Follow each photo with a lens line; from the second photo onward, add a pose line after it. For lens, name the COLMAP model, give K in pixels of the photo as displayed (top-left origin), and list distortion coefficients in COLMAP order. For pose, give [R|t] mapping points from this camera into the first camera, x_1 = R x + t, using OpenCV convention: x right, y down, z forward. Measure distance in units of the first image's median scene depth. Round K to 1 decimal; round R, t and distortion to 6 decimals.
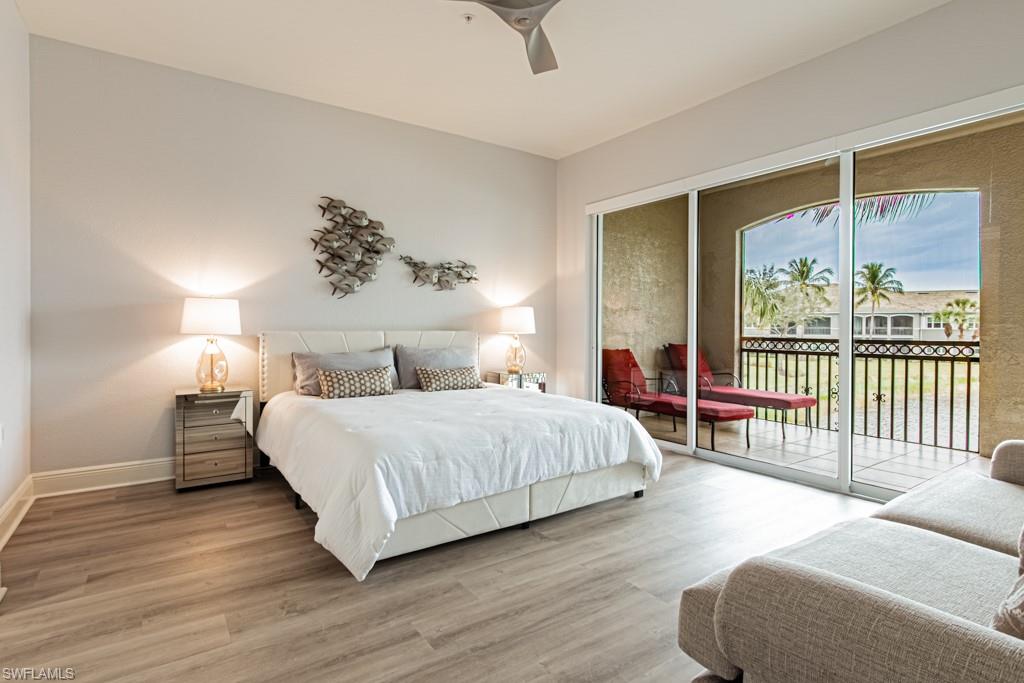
lens RADIAL K [[497.0, 0, 506.2], [0, 497.0, 335.3], [0, 0, 1]] dist [0.004859, -0.000141]
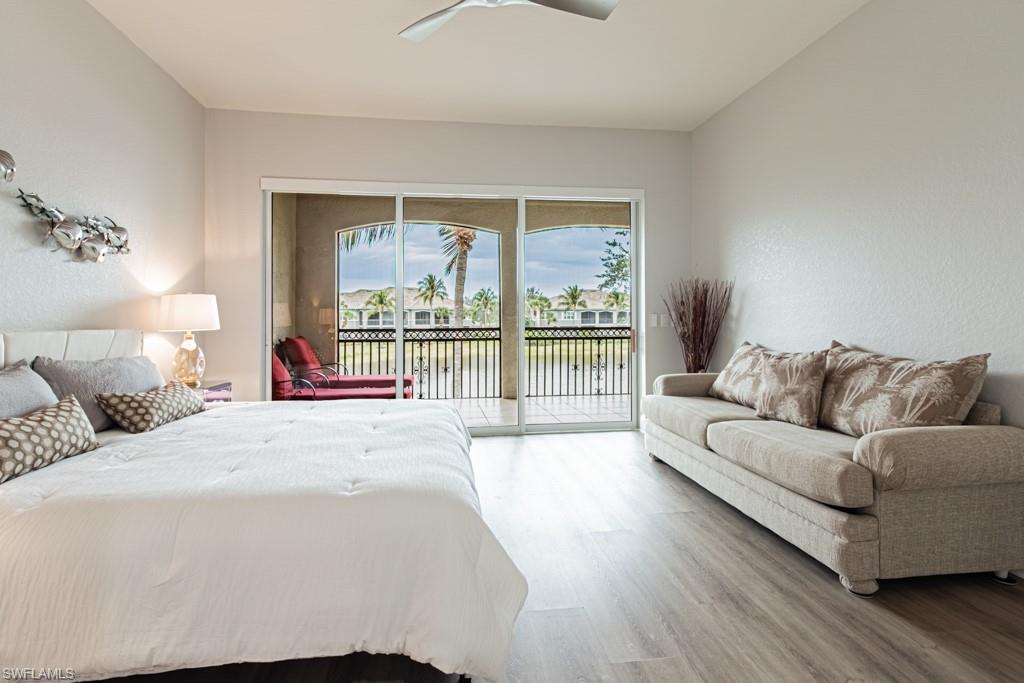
lens RADIAL K [[465.6, 0, 489.0], [0, 465.6, 319.1], [0, 0, 1]] dist [0.007315, -0.001304]
pose [[0.475728, -0.005679, 0.879574, -0.376921], [0.020014, 0.999790, -0.004370, -0.009271], [-0.879365, 0.019683, 0.475742, 0.293893]]
